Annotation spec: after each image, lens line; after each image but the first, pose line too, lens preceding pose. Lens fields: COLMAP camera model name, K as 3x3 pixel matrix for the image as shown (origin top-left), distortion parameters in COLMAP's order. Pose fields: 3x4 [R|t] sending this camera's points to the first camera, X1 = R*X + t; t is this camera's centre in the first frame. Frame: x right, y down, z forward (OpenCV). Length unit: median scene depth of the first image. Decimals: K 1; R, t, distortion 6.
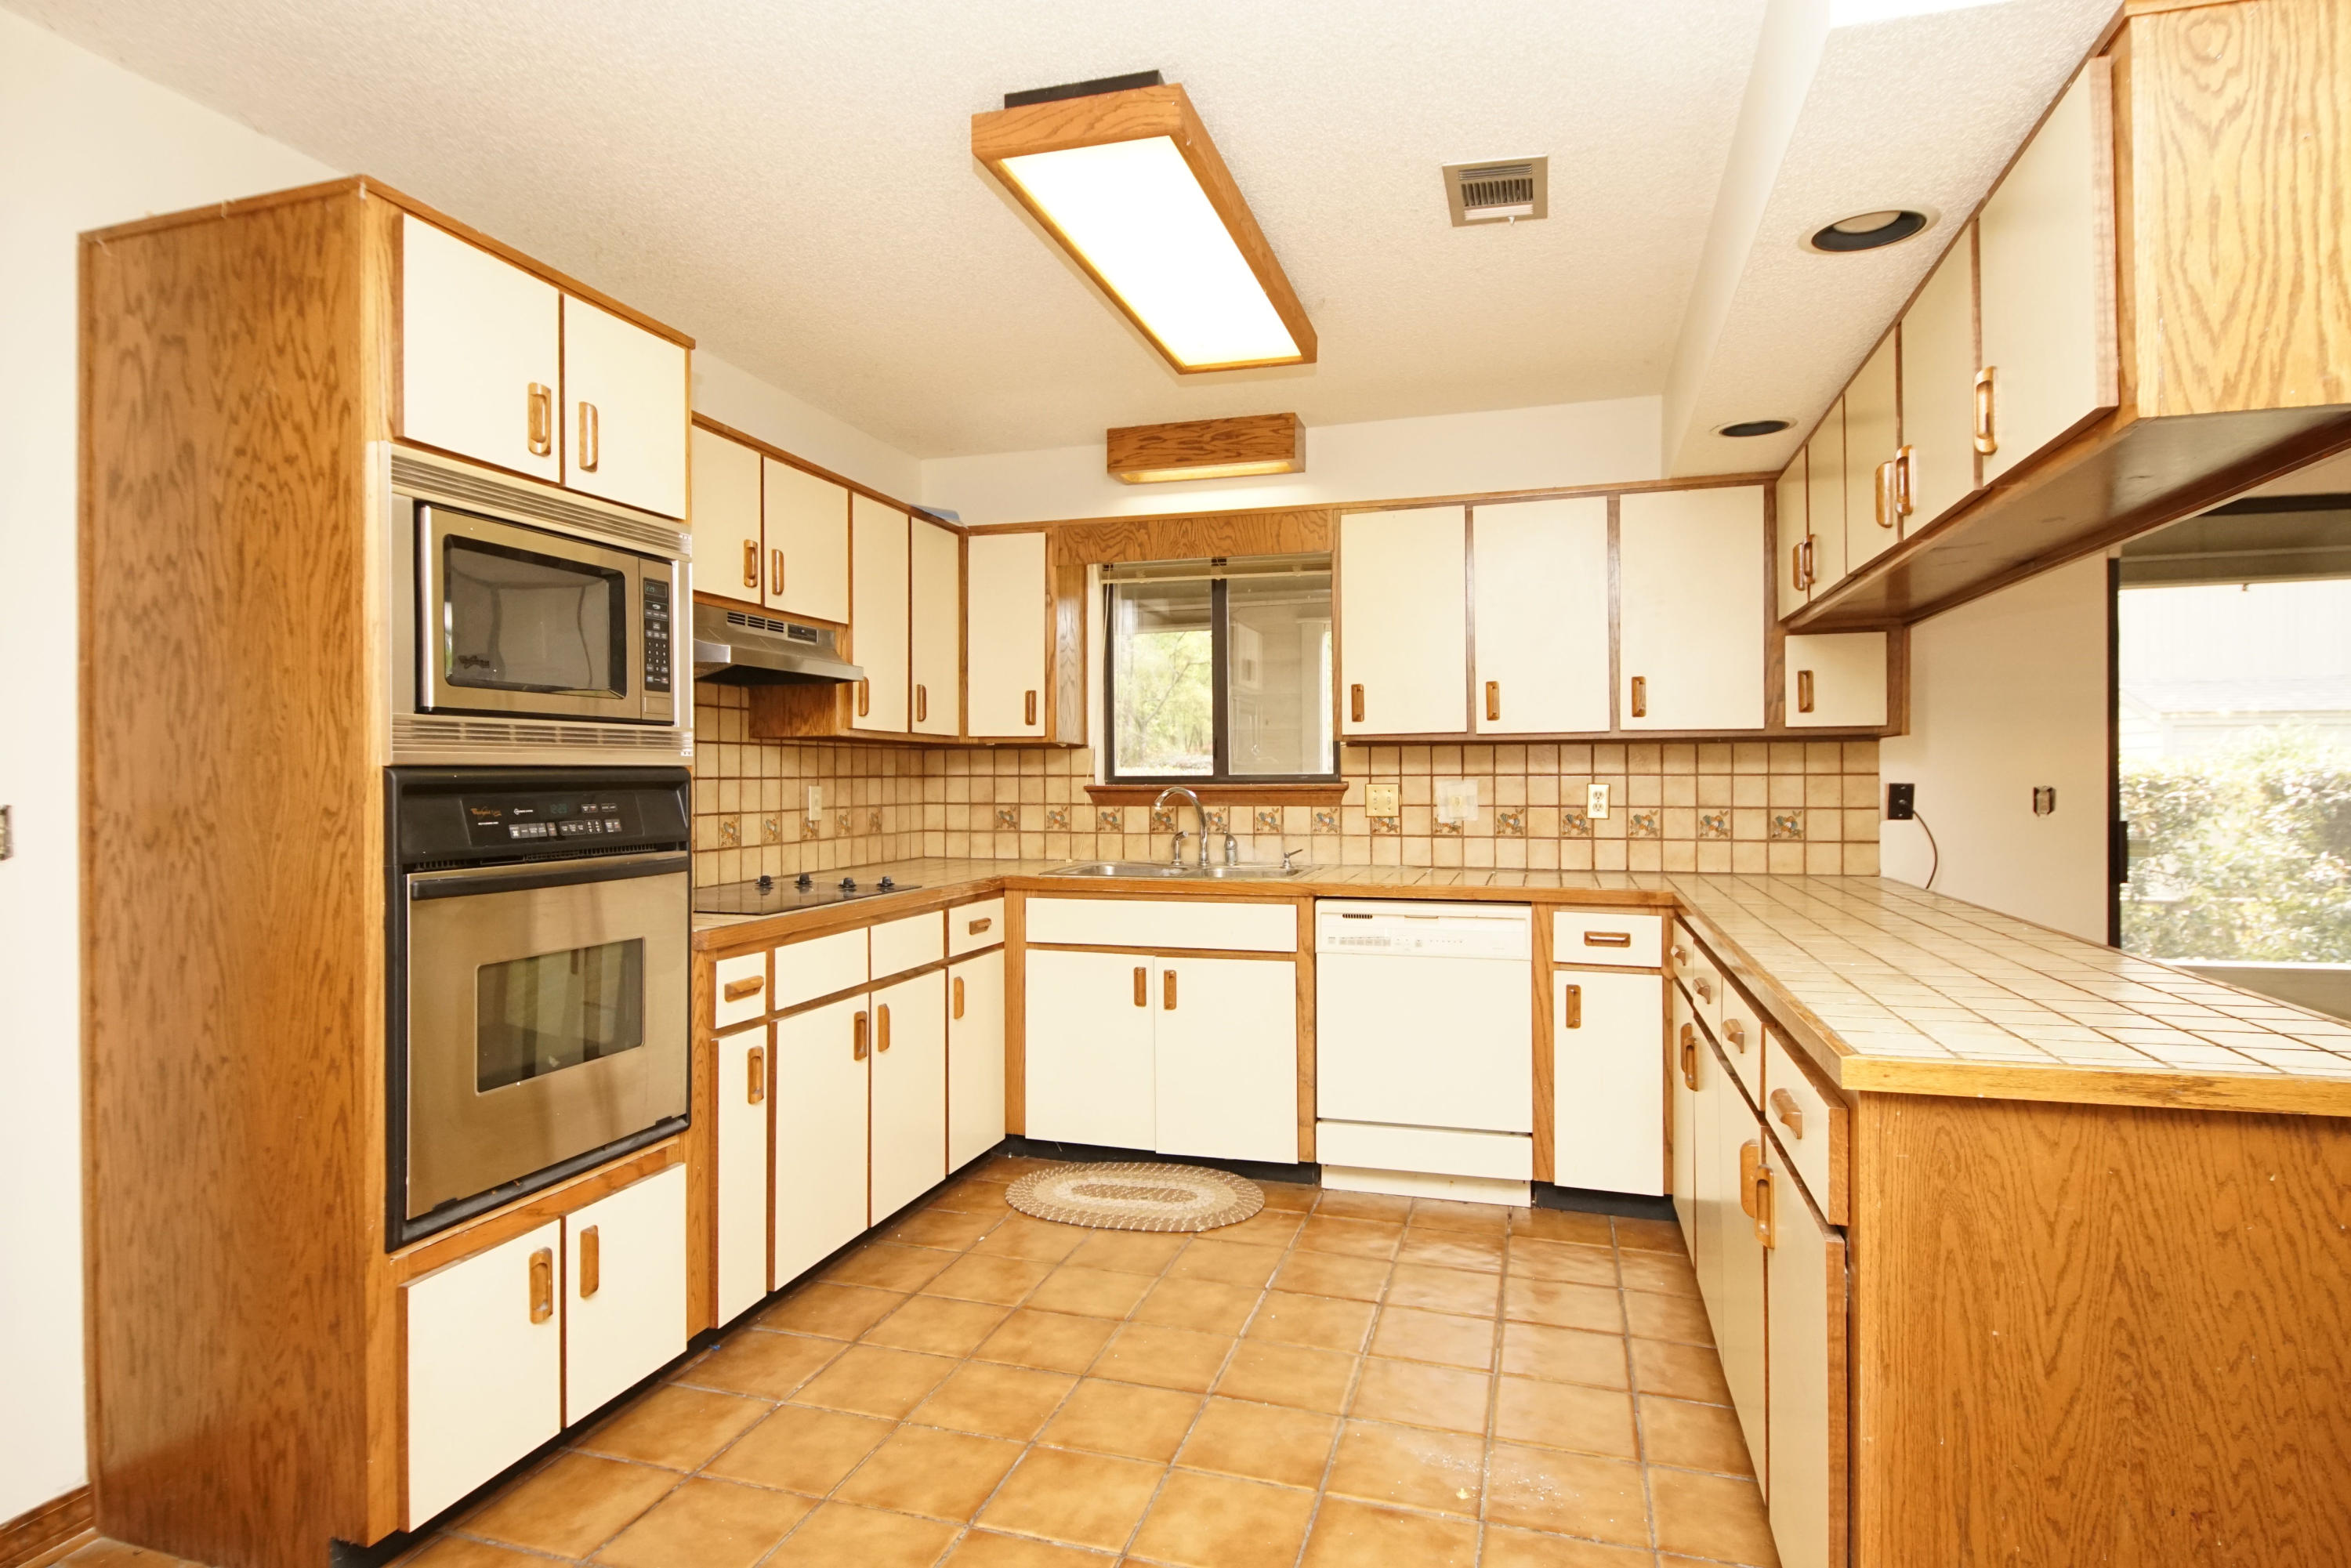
lens RADIAL K [[1260.2, 0, 1157.3], [0, 1260.2, 778.8], [0, 0, 1]] dist [0.015335, -0.016617]
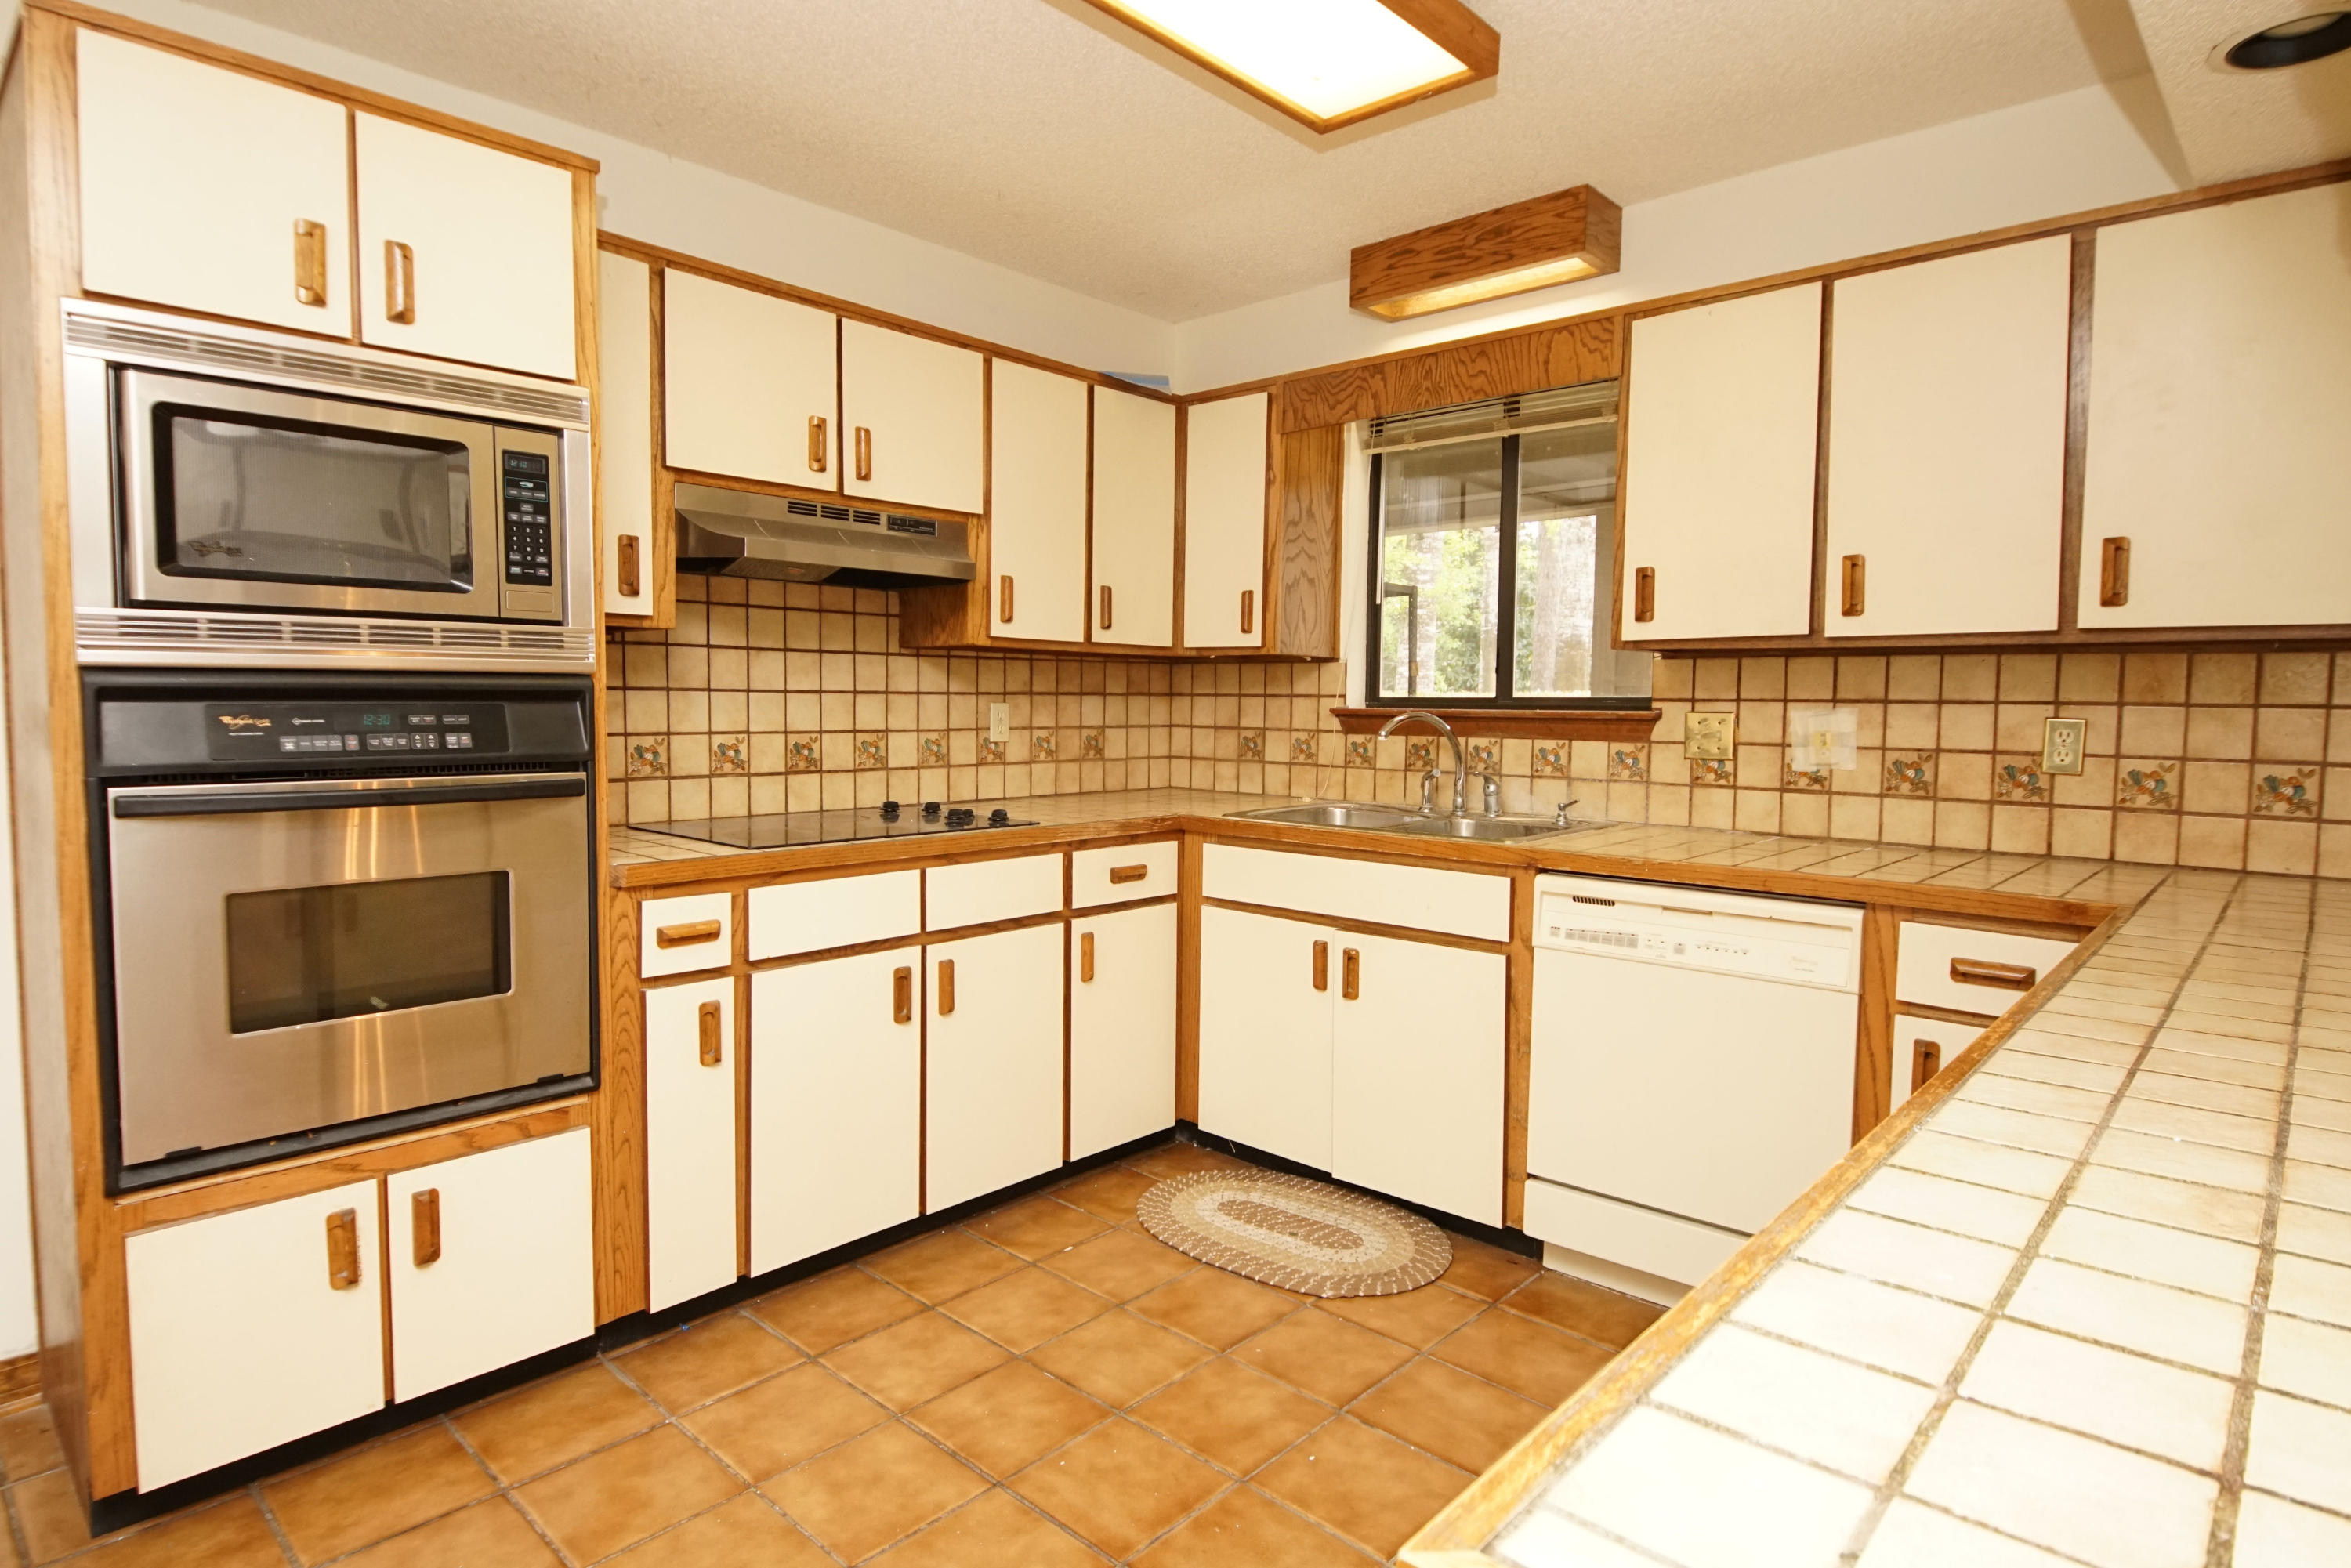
lens RADIAL K [[1260.2, 0, 1156.0], [0, 1260.2, 779.6], [0, 0, 1]] dist [0.015335, -0.016617]
pose [[0.900264, 0.041263, -0.433385, 0.242377], [-0.014354, 0.997770, 0.065181, 0.000185], [0.435109, -0.052459, 0.898849, 0.272865]]
